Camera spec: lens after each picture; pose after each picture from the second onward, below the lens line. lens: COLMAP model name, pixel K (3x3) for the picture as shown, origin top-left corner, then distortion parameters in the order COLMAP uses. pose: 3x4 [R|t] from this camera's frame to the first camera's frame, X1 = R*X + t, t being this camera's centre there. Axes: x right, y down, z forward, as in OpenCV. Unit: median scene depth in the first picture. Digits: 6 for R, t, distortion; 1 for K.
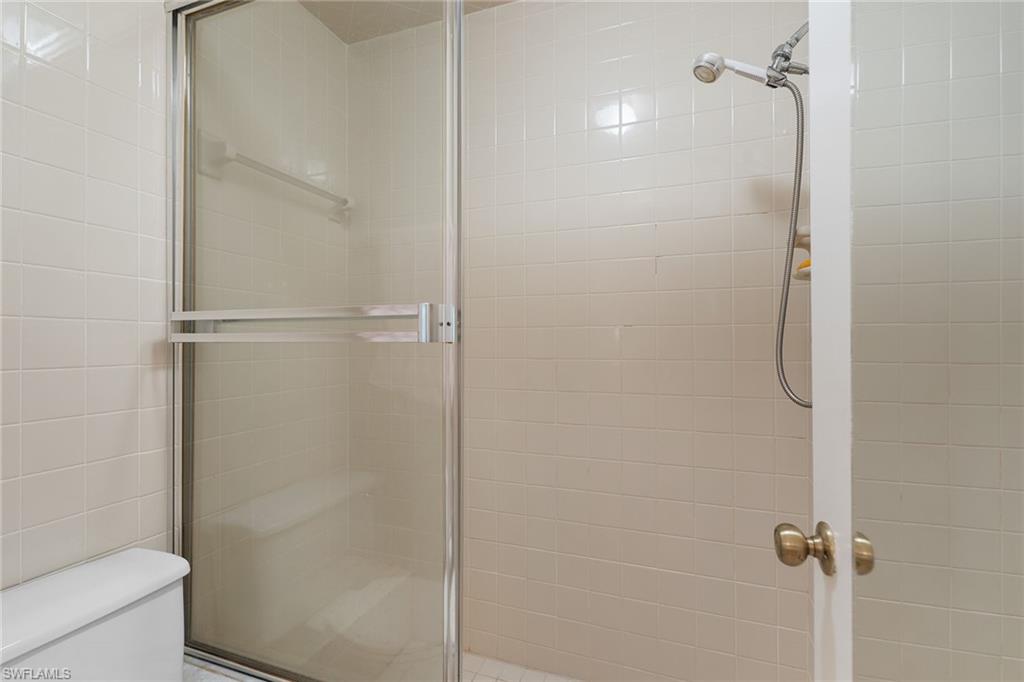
lens RADIAL K [[459.3, 0, 510.0], [0, 459.3, 343.8], [0, 0, 1]] dist [0.003121, -0.000634]
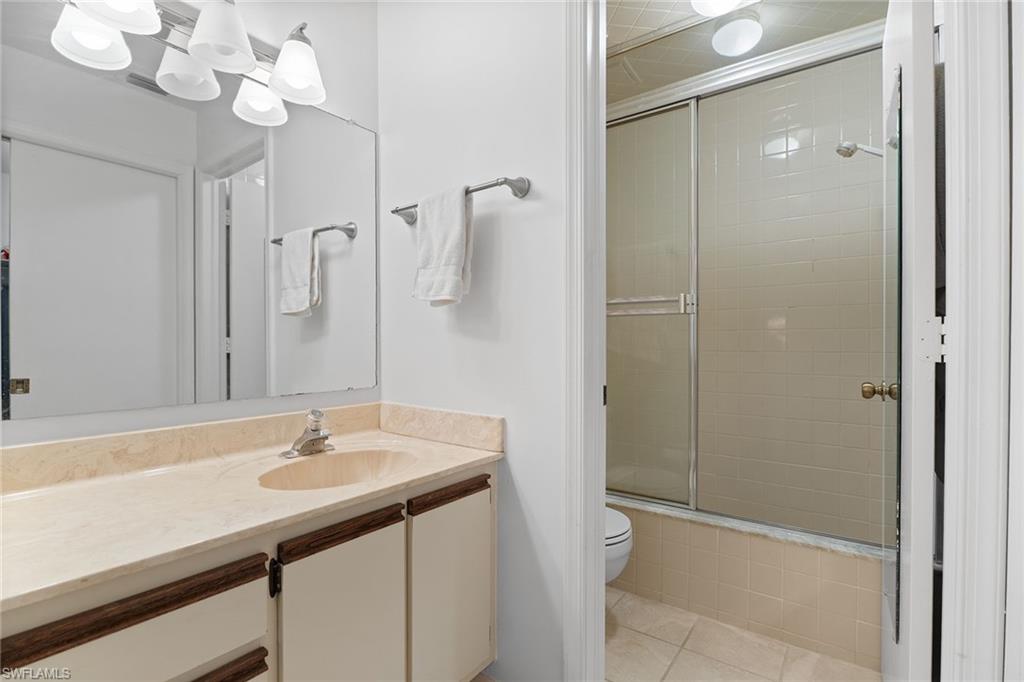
lens RADIAL K [[477.3, 0, 512.0], [0, 477.3, 341.0], [0, 0, 1]] dist [-0.002359, -0.005463]
pose [[0.959996, -0.000279, -0.280015, -0.261044], [0.002737, 0.999961, 0.008389, 0.083246], [0.280002, -0.008819, 0.959959, -1.038946]]
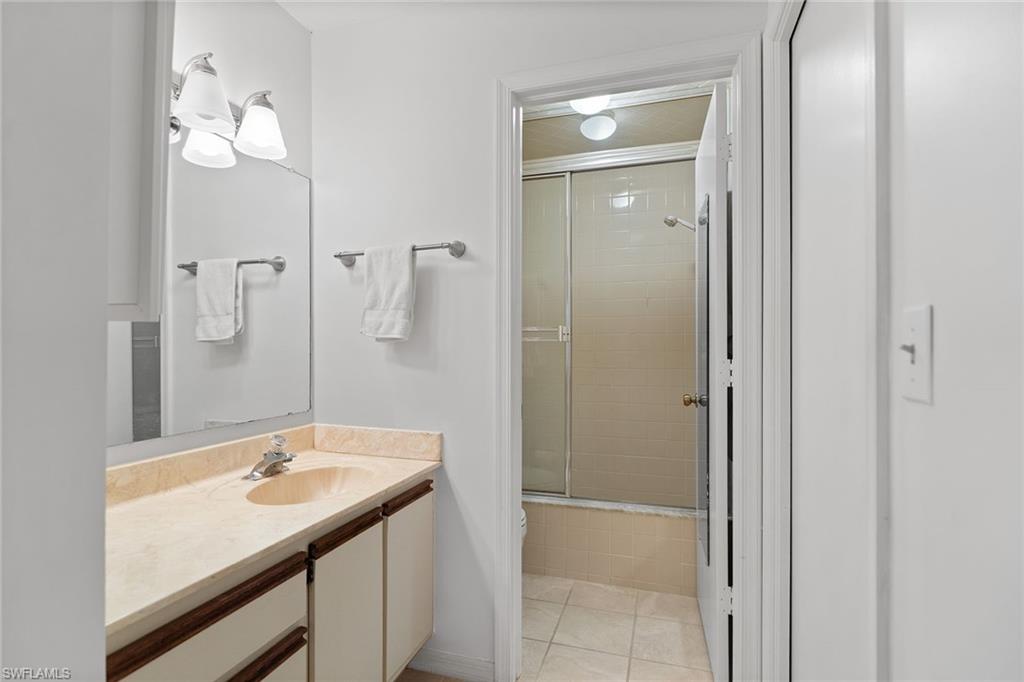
lens RADIAL K [[482.3, 0, 512.0], [0, 482.3, 341.0], [0, 0, 1]] dist [0.001514, 0.000134]
pose [[0.999419, 0.001505, 0.034058, -0.450759], [-0.001359, 0.999990, -0.004297, 0.005627], [-0.034064, 0.004248, 0.999411, -1.403574]]
